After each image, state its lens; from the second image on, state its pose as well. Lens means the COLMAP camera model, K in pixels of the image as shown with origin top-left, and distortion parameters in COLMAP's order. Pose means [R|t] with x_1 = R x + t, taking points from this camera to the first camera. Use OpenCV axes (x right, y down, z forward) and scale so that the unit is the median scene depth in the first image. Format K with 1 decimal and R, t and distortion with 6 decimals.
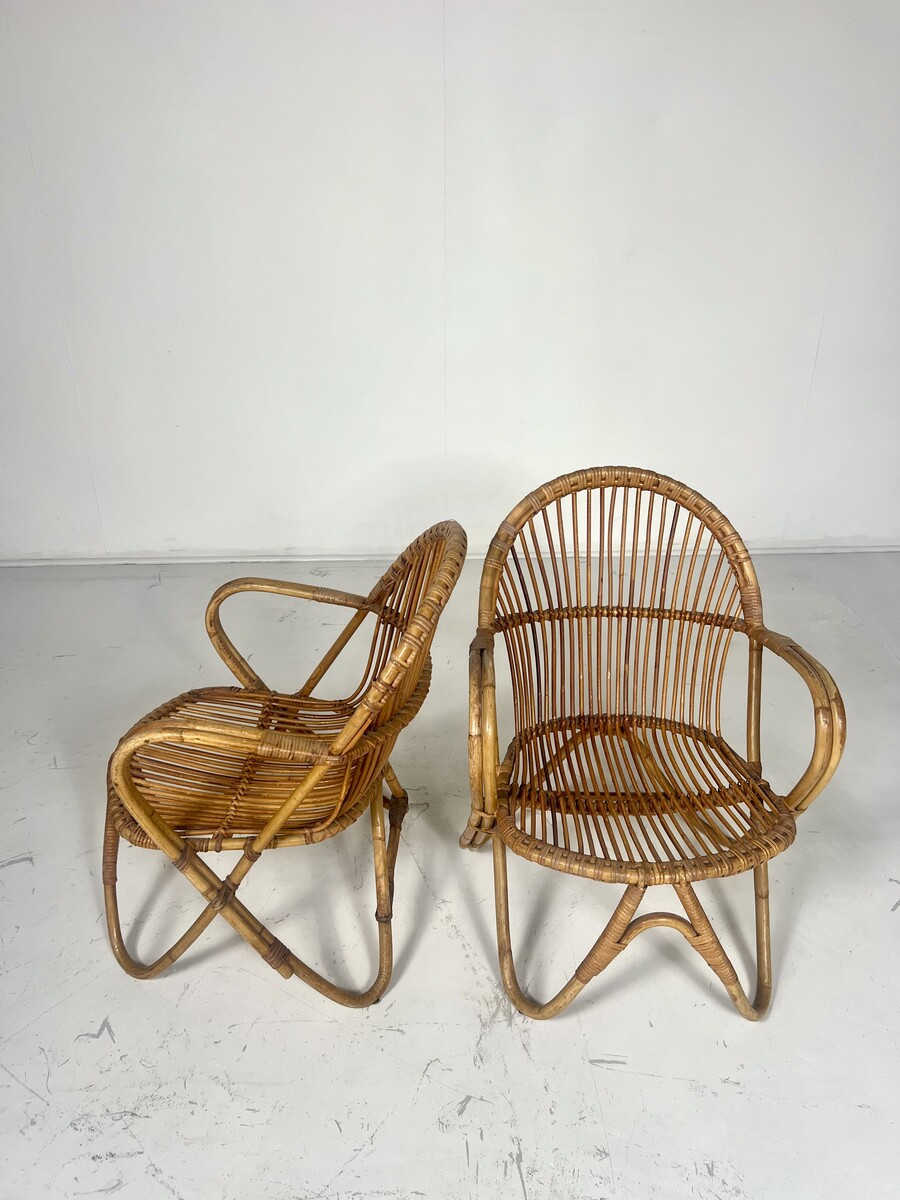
lens RADIAL K [[876.7, 0, 407.3], [0, 876.7, 596.2], [0, 0, 1]] dist [0.025773, -0.002246]
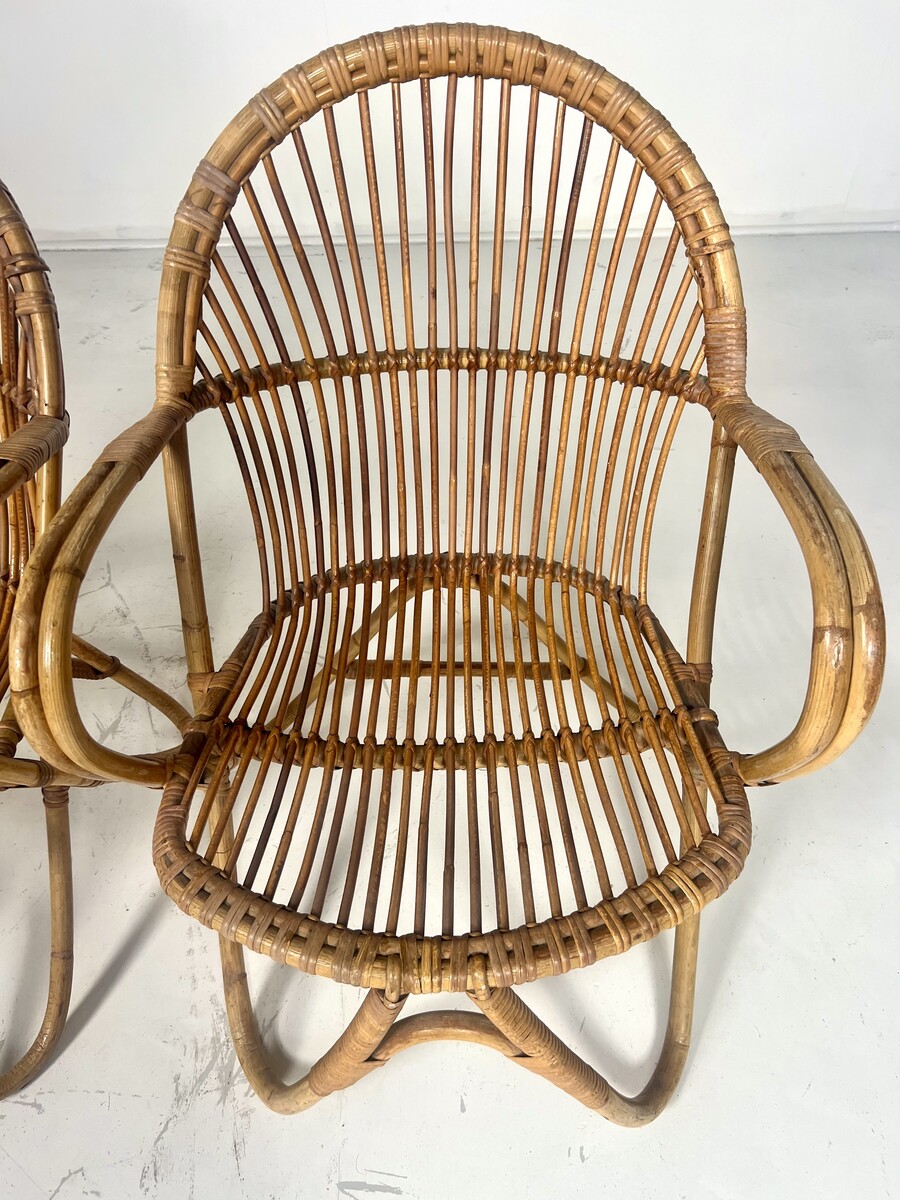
lens RADIAL K [[874.3, 0, 446.2], [0, 874.3, 570.9], [0, 0, 1]] dist [0.005195, 0.000481]
pose [[0.999966, -0.005595, -0.006030, 0.236146], [0.007158, 0.953047, 0.302737, -0.019272], [0.004054, -0.302770, 0.953055, 0.498323]]
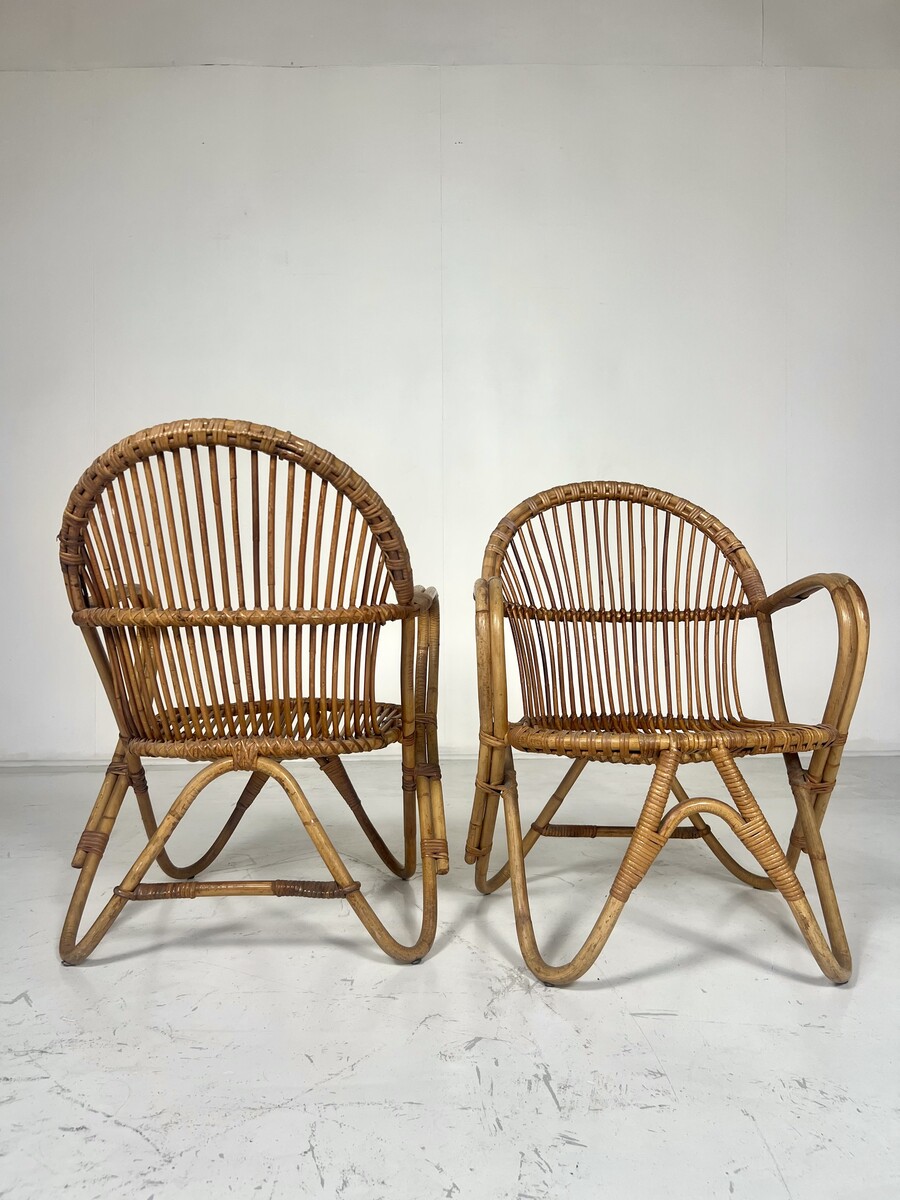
lens RADIAL K [[876.7, 0, 407.3], [0, 876.7, 596.2], [0, 0, 1]] dist [0.025773, -0.002246]
pose [[0.999794, 0.020171, -0.002198, 0.000442], [-0.018999, 0.892587, -0.450476, 0.464425], [-0.007124, 0.450425, 0.892786, 0.109084]]
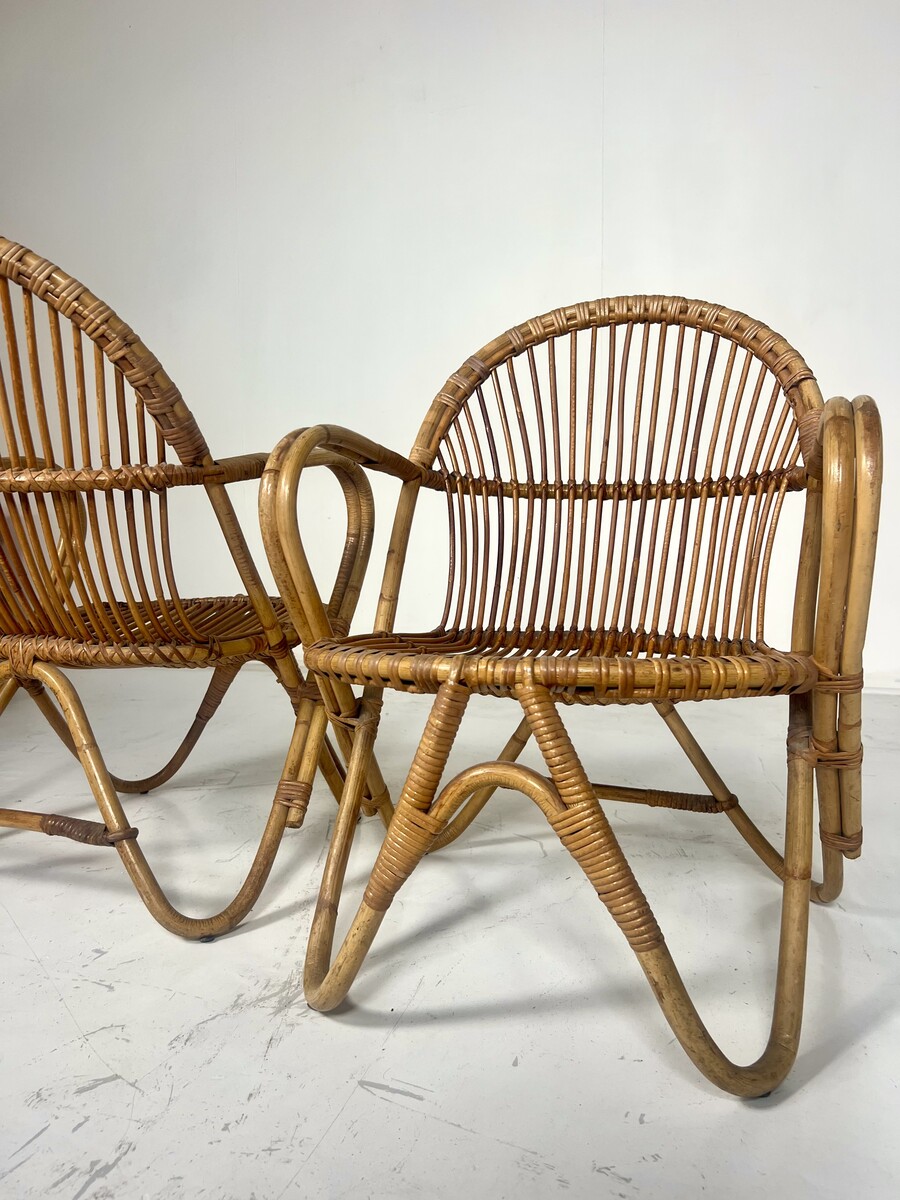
lens RADIAL K [[870.6, 0, 437.5], [0, 870.6, 601.7], [0, 0, 1]] dist [0.009496, -0.001733]
pose [[0.942955, 0.048110, -0.329425, 0.338606], [-0.160850, 0.932184, -0.324283, 0.357401], [0.291484, 0.358773, 0.886747, 0.392310]]
